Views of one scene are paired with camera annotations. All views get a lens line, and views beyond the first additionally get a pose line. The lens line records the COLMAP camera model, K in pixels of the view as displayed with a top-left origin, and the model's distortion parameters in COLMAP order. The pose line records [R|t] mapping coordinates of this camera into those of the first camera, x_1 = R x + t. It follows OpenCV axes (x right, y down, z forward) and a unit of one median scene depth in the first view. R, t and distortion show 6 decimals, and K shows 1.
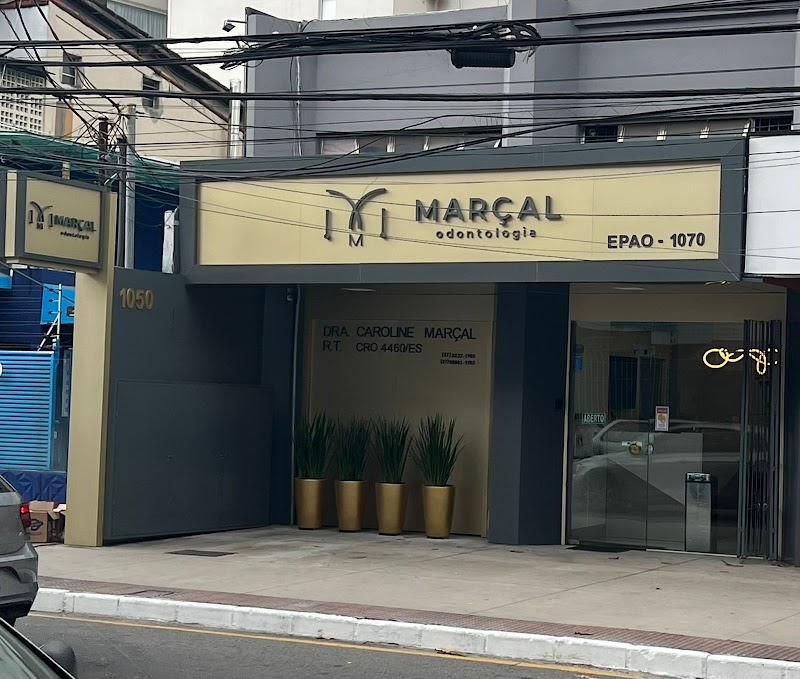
lens RADIAL K [[1530.5, 0, 400.0], [0, 1530.5, 339.5], [0, 0, 1]] dist [-0.056552, -0.066451]
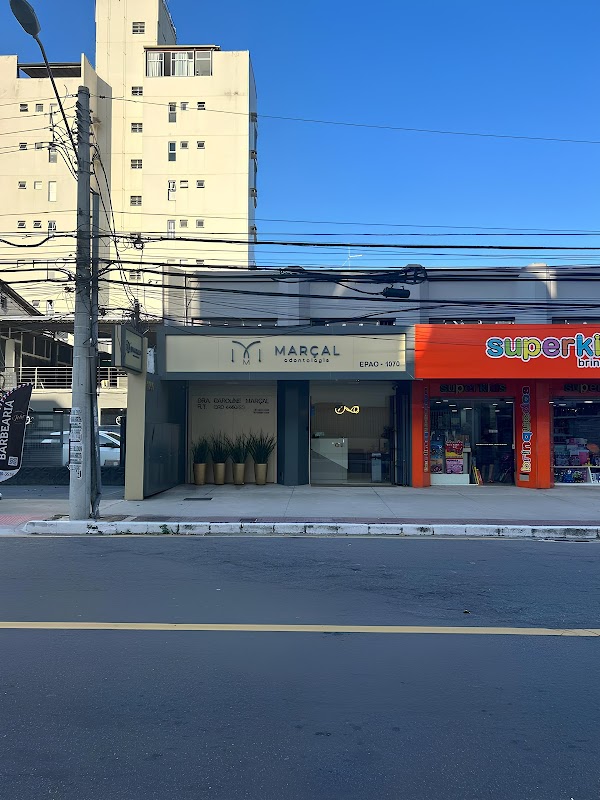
lens RADIAL K [[580.1, 0, 300.0], [0, 580.1, 400.0], [0, 0, 1]] dist [-0.003414, -0.000020]
pose [[0.923859, -0.009310, 0.382621, -0.302160], [0.010557, 0.999944, -0.001159, -0.004454], [-0.382588, 0.005111, 0.923905, 0.139735]]
